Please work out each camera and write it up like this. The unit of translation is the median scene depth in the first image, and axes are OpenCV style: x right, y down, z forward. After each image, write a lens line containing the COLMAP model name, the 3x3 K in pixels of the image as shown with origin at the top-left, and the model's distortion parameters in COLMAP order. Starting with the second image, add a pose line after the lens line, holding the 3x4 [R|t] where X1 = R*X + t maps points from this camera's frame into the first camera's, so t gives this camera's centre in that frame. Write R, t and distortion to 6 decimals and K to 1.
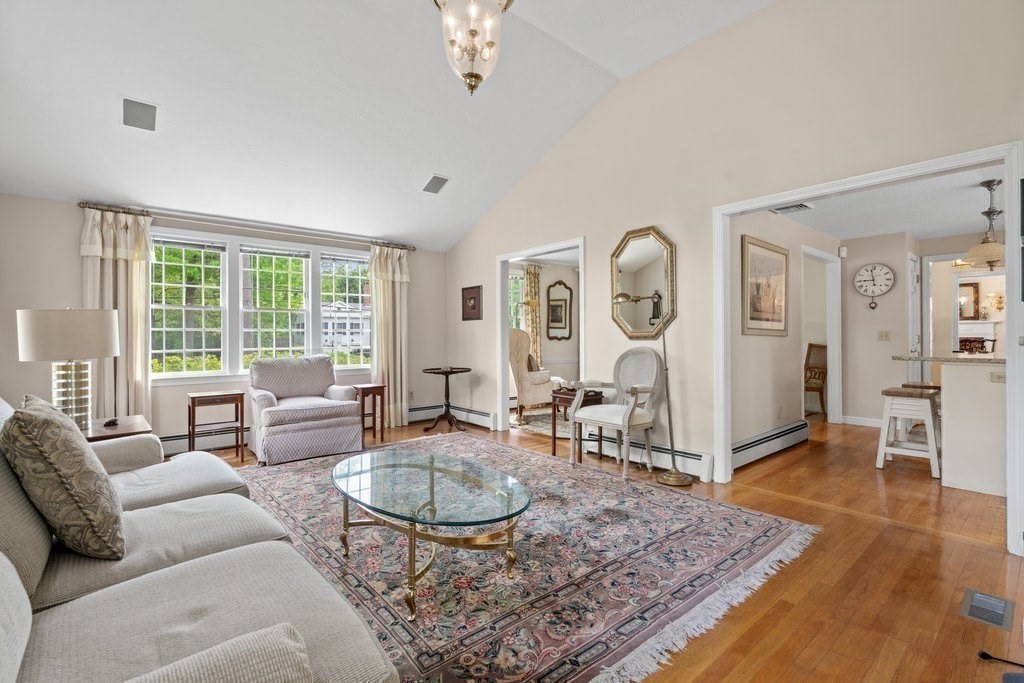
lens RADIAL K [[470.5, 0, 520.1], [0, 470.5, 341.3], [0, 0, 1]] dist [-0.007357, 0.003570]
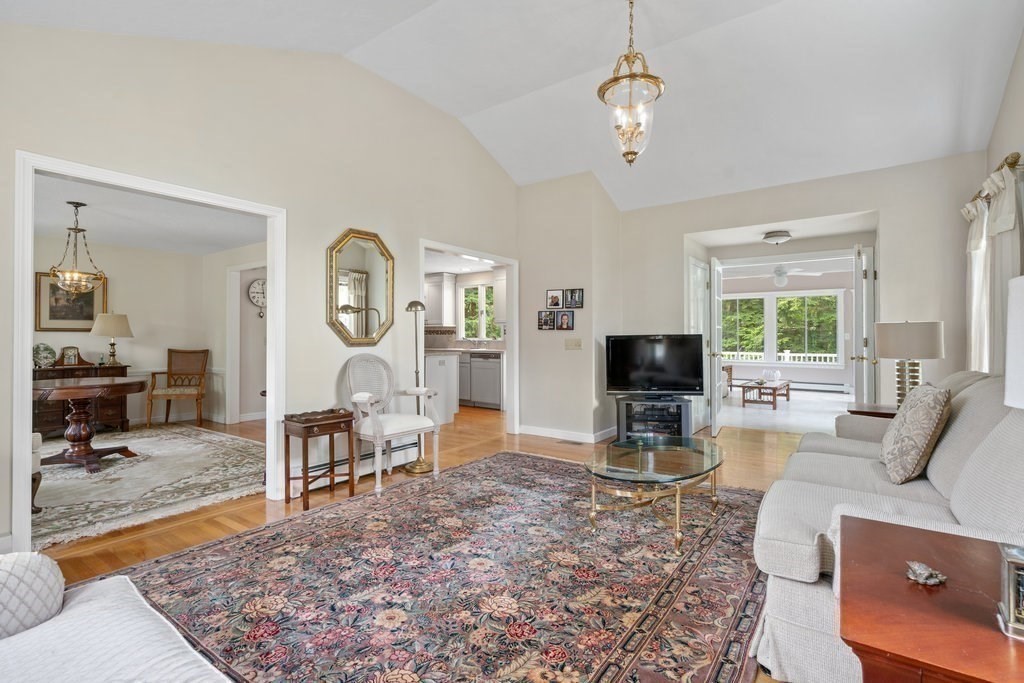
lens RADIAL K [[470.5, 0, 520.6], [0, 470.5, 337.5], [0, 0, 1]] dist [-0.007357, 0.003570]
pose [[-0.235953, 0.005156, 0.971751, -0.965877], [0.005326, 0.999978, -0.004013, -0.020525], [-0.971750, 0.004229, -0.235975, 1.172417]]
